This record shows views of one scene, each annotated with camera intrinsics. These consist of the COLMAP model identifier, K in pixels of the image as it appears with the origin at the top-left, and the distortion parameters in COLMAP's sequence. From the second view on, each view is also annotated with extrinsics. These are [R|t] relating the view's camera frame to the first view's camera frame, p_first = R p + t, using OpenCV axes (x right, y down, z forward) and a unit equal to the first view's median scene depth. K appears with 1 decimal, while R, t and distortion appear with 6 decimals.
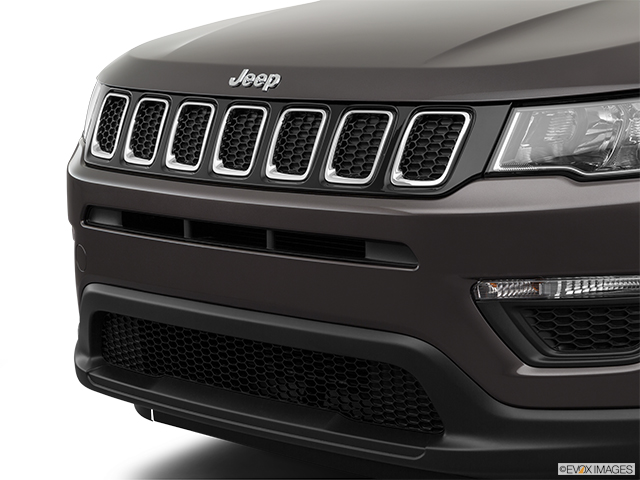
lens RADIAL K [[1619.6, 0, 322.6], [0, 1619.6, 235.9], [0, 0, 1]] dist [-0.049172, 0.000000]
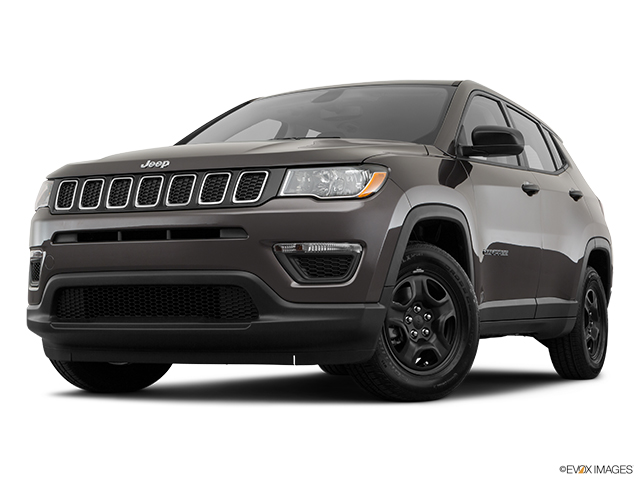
lens RADIAL K [[1247.5, 0, 320.2], [0, 1247.5, 240.6], [0, 0, 1]] dist [0.068414, 0.000000]
pose [[0.953890, 0.026913, 0.298949, -0.341861], [0.032667, 0.980748, -0.192527, 0.340893], [-0.298375, 0.193415, 0.934646, -0.590646]]
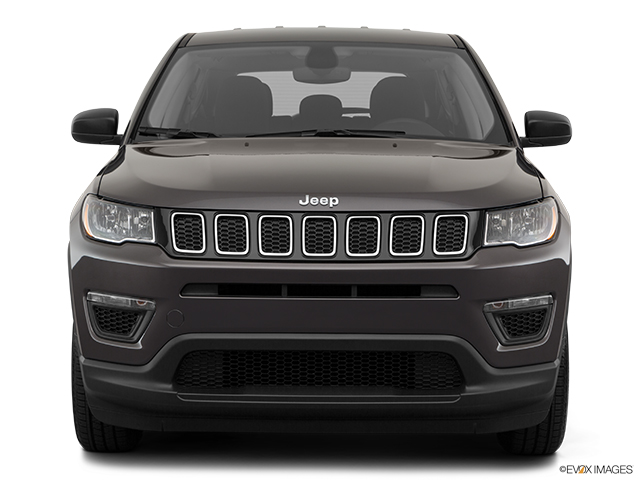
lens RADIAL K [[1606.1, 0, 320.8], [0, 1606.1, 238.1], [0, 0, 1]] dist [0.716809, 0.000000]
pose [[0.741722, -0.033480, 0.669871, -1.279613], [0.080878, 0.995930, -0.039777, 0.012288], [-0.665813, 0.083682, 0.741411, -0.289662]]
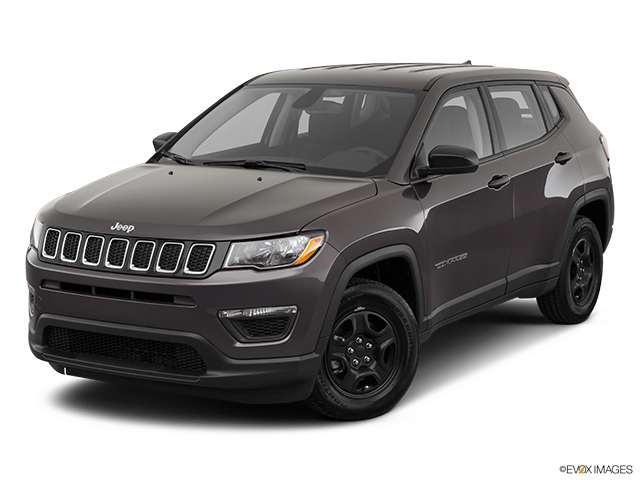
lens RADIAL K [[1357.9, 0, 322.1], [0, 1357.9, 236.5], [0, 0, 1]] dist [0.060564, 0.000000]
pose [[0.978371, -0.021701, 0.205718, -0.179602], [0.021000, 0.999764, 0.005591, -0.095107], [-0.205791, -0.001149, 0.978595, -1.107059]]
